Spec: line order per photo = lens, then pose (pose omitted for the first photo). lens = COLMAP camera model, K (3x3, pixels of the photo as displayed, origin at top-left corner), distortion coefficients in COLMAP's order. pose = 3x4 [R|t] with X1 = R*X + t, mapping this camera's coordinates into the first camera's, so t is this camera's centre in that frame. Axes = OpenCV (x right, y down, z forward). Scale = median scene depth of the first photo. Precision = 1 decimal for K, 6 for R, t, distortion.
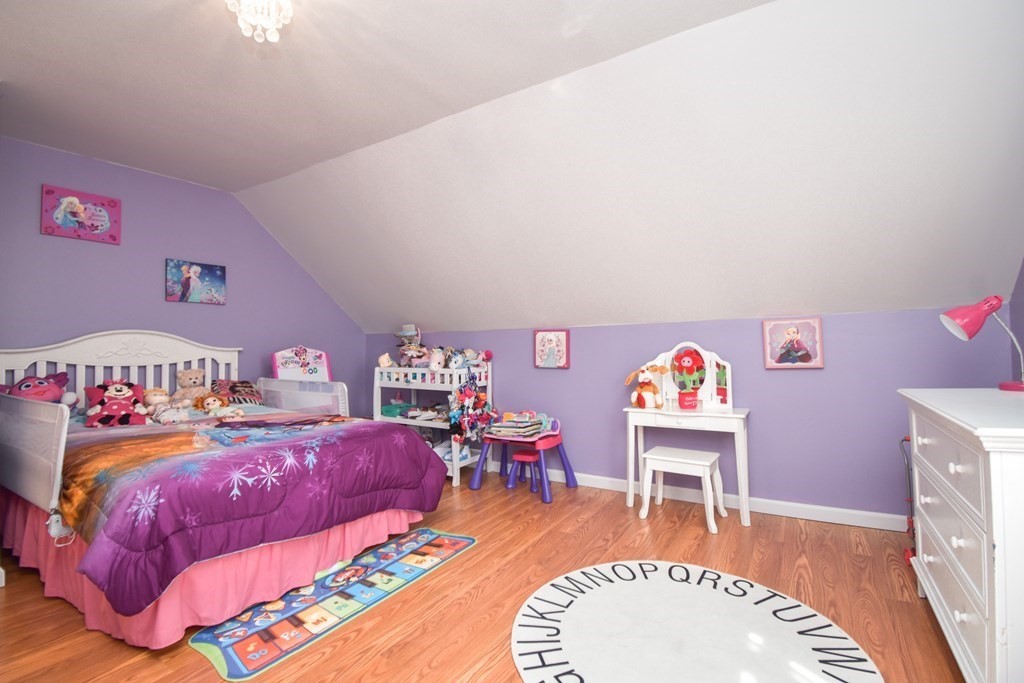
lens RADIAL K [[465.0, 0, 516.1], [0, 465.0, 340.6], [0, 0, 1]] dist [0.003223, -0.017153]
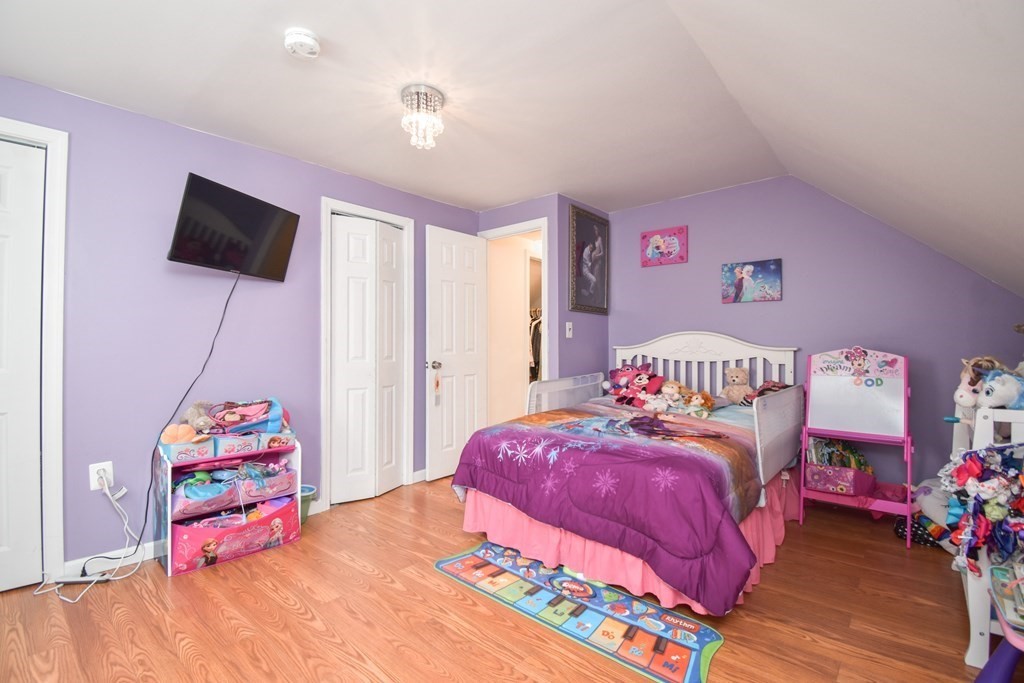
lens RADIAL K [[465.0, 0, 516.1], [0, 465.0, 340.6], [0, 0, 1]] dist [0.003223, -0.017153]
pose [[-0.170441, 0.009073, -0.985326, 0.486085], [0.016349, 0.999846, 0.006379, -0.015801], [0.985232, -0.015022, -0.170563, 0.840112]]
